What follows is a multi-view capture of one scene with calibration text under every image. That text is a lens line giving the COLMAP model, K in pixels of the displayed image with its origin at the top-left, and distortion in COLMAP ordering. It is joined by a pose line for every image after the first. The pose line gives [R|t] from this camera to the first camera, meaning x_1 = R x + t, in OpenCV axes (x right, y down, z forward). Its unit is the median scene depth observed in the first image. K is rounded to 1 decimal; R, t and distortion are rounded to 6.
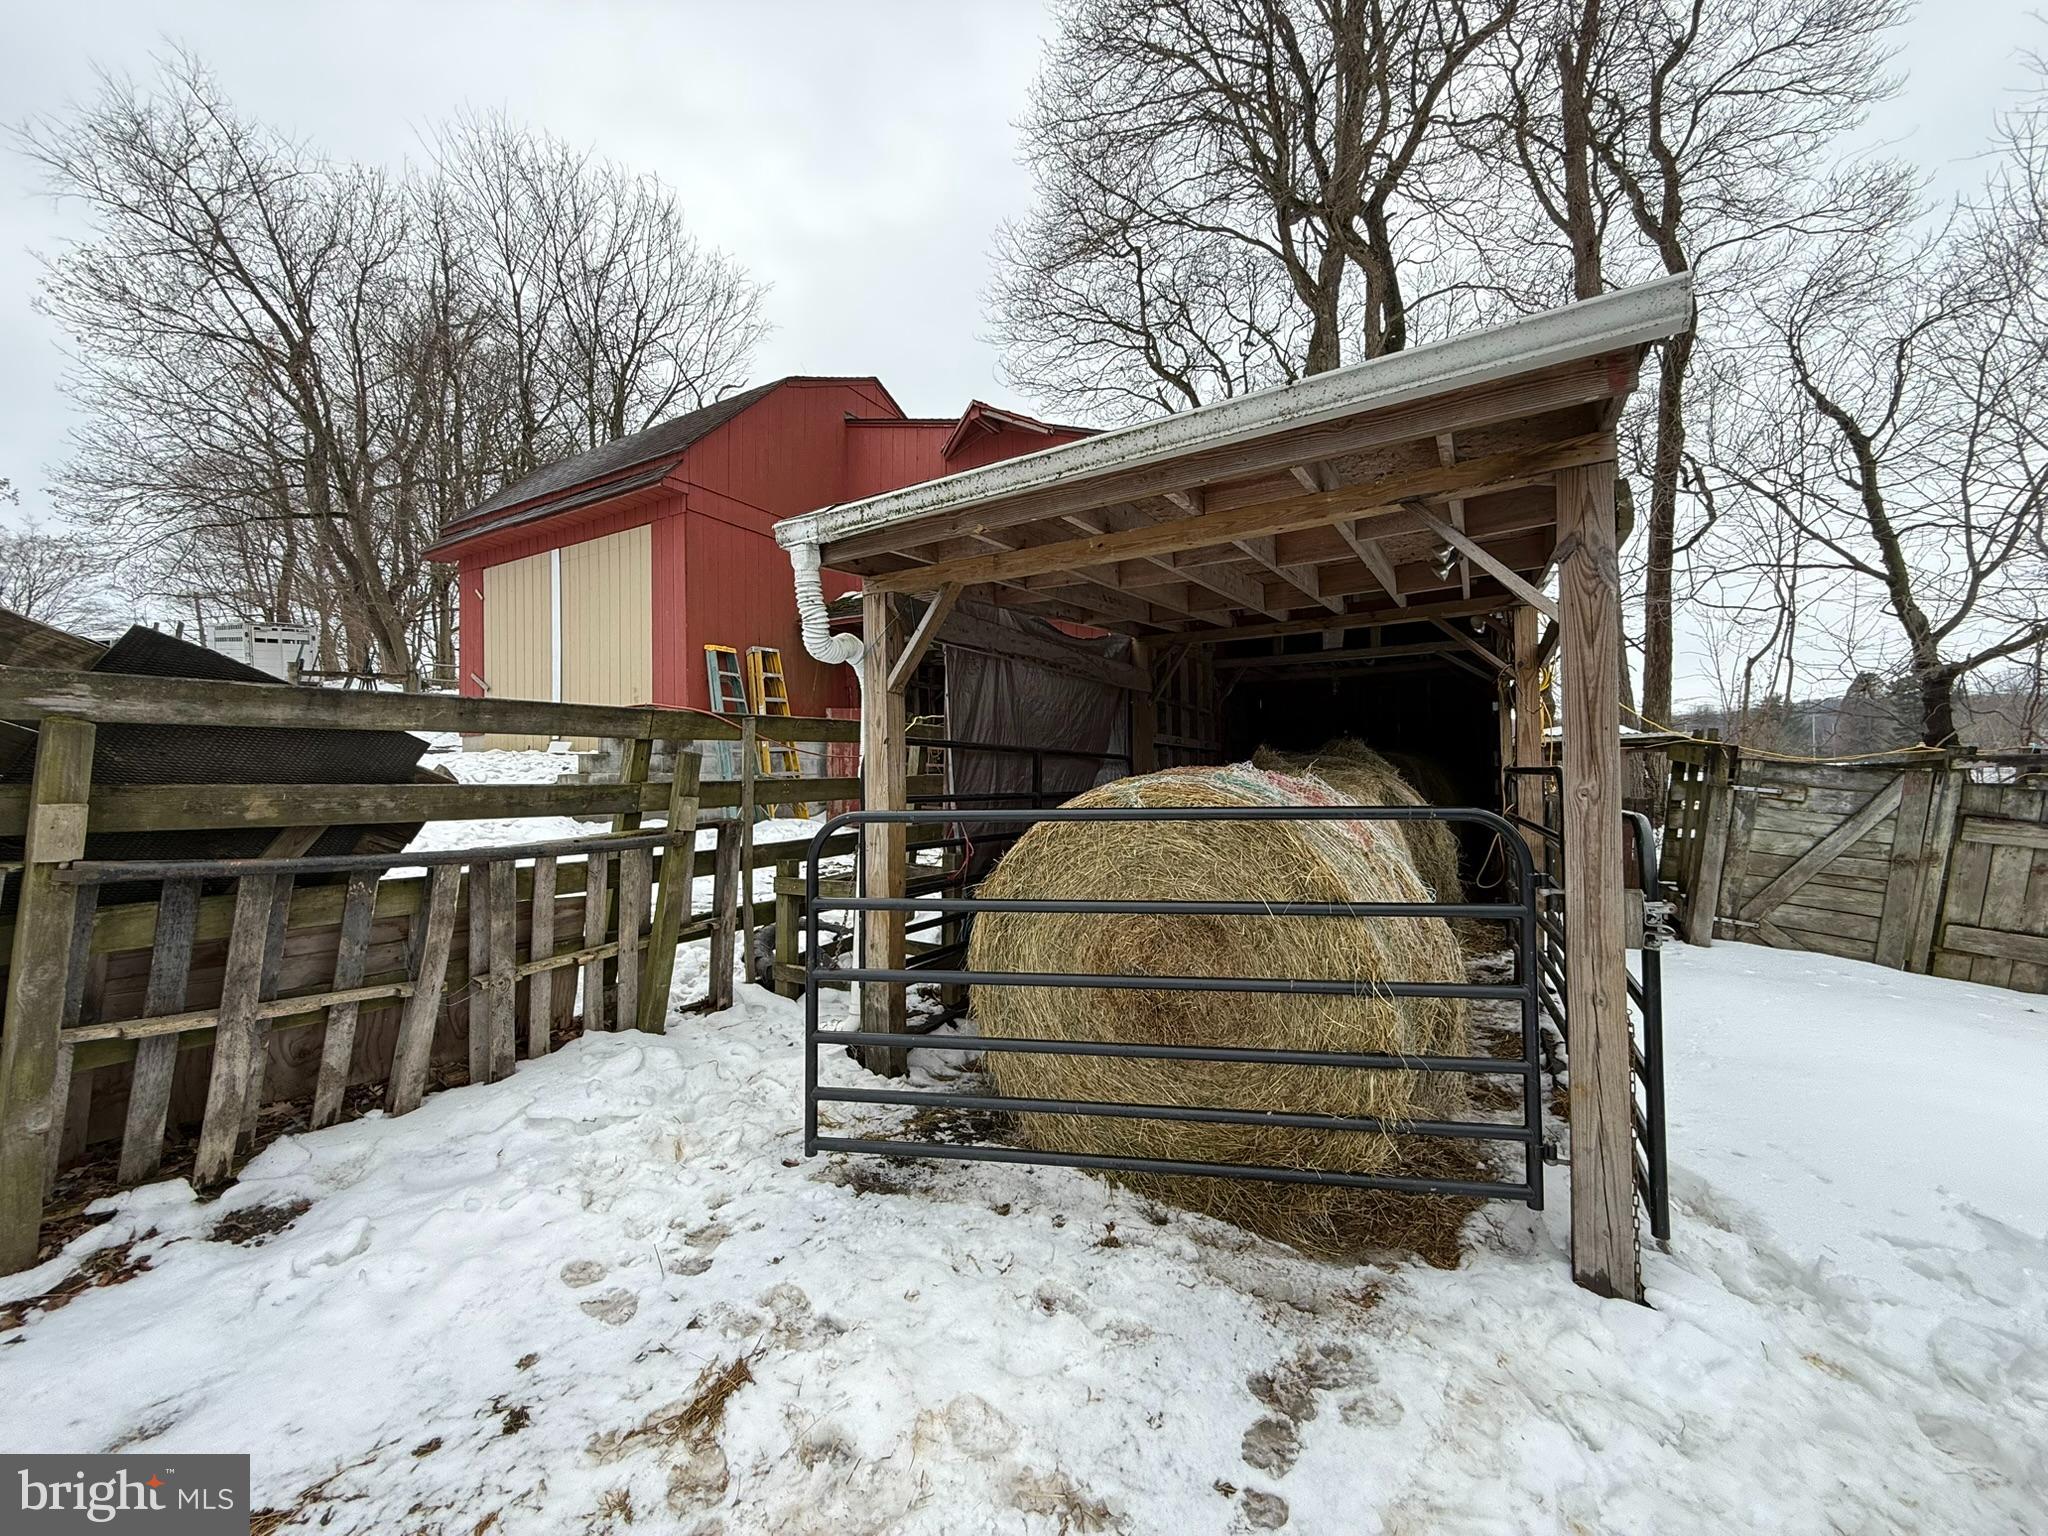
lens RADIAL K [[810.3, 0, 1019.1], [0, 810.3, 769.7], [0, 0, 1]] dist [-0.002924, 0.000761]
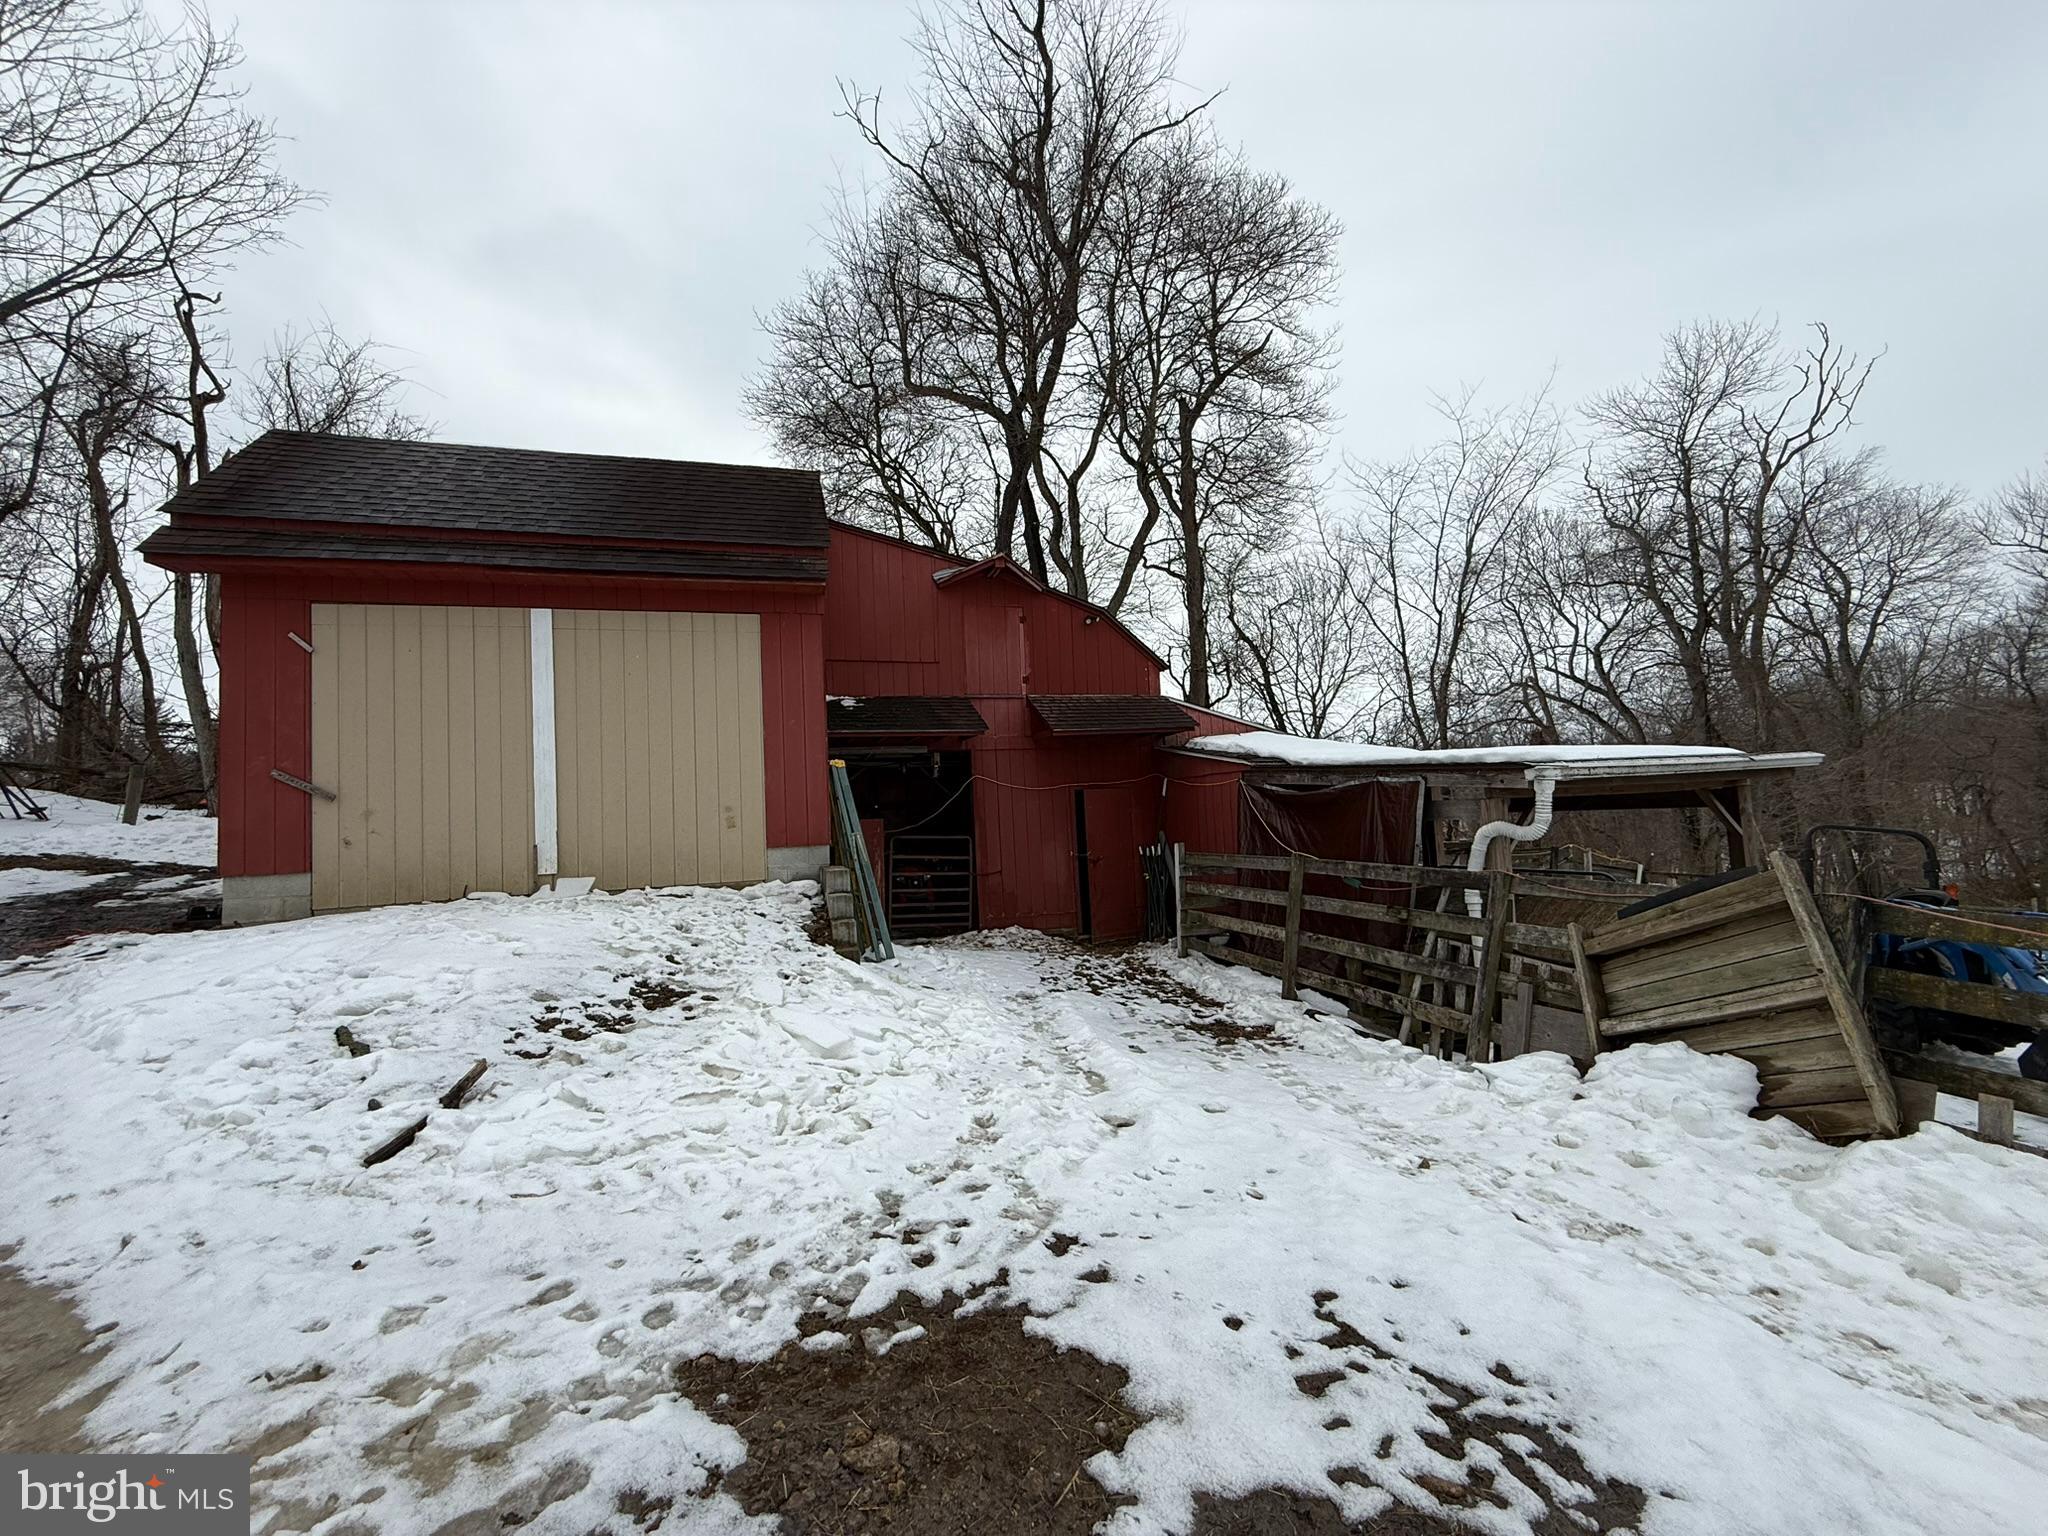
lens RADIAL K [[810.3, 0, 1026.9], [0, 810.3, 774.5], [0, 0, 1]] dist [-0.002924, 0.000761]
pose [[0.680229, 0.022597, 0.732652, -1.383488], [0.027992, 0.997995, -0.056770, -0.123877], [-0.732465, 0.059125, 0.678232, 0.347454]]
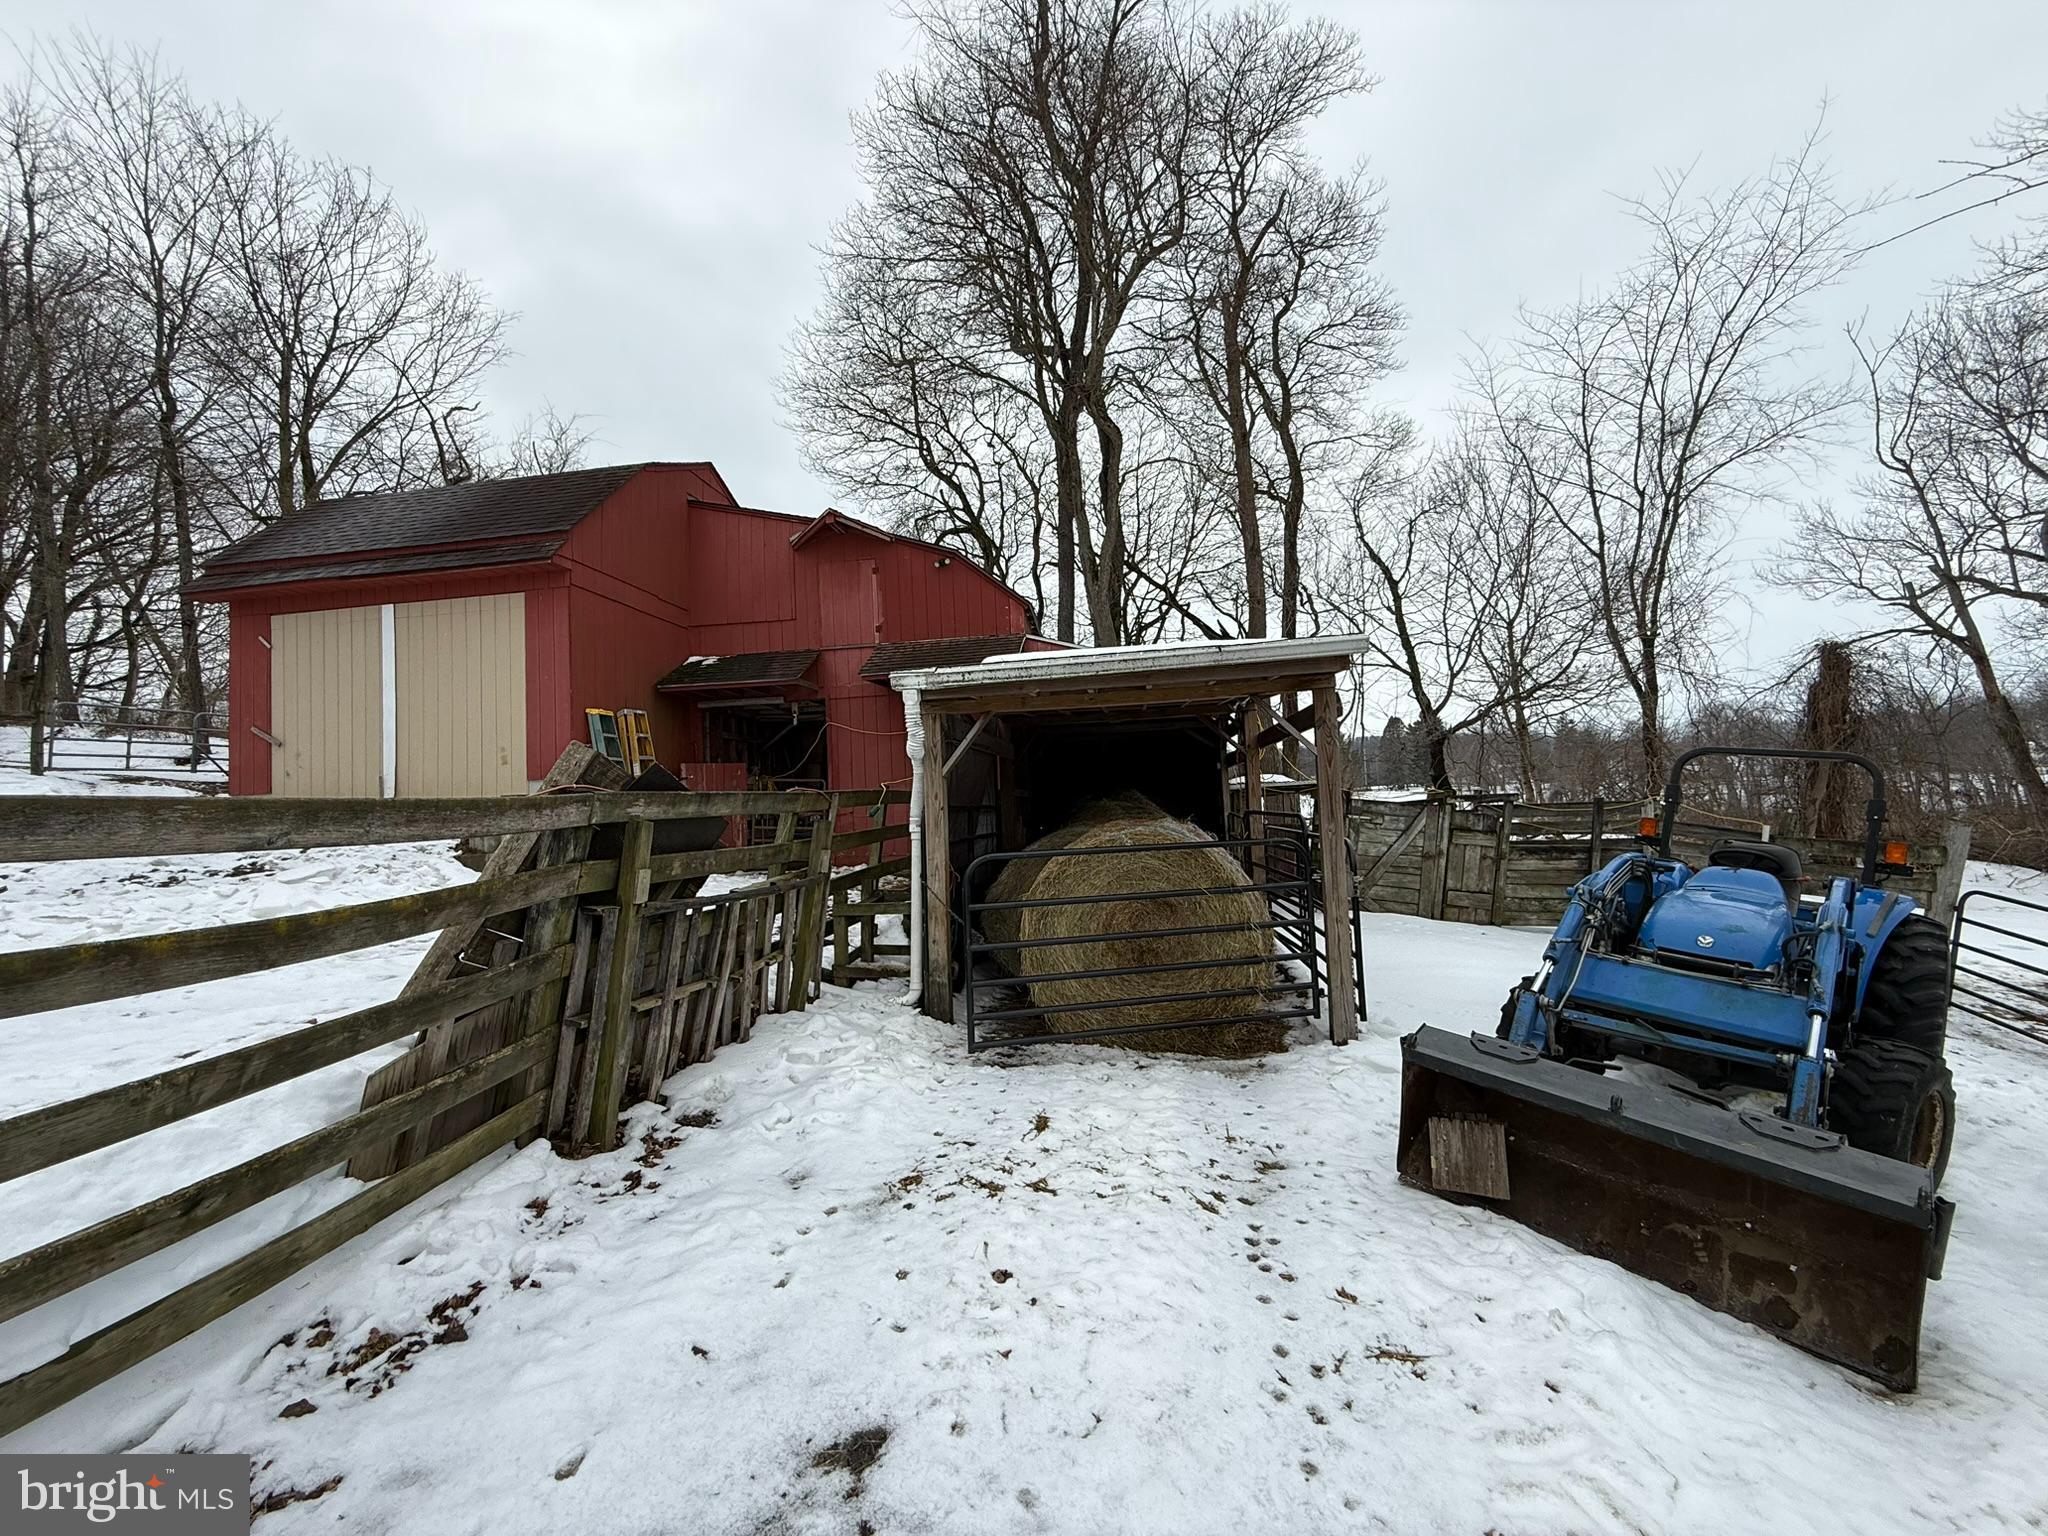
lens RADIAL K [[810.3, 0, 1020.5], [0, 810.3, 770.9], [0, 0, 1]] dist [-0.002924, 0.000761]
pose [[0.930806, -0.008848, 0.365406, -0.375711], [0.023066, 0.999136, -0.034562, -0.031630], [-0.364785, 0.040599, 0.930206, -0.323555]]
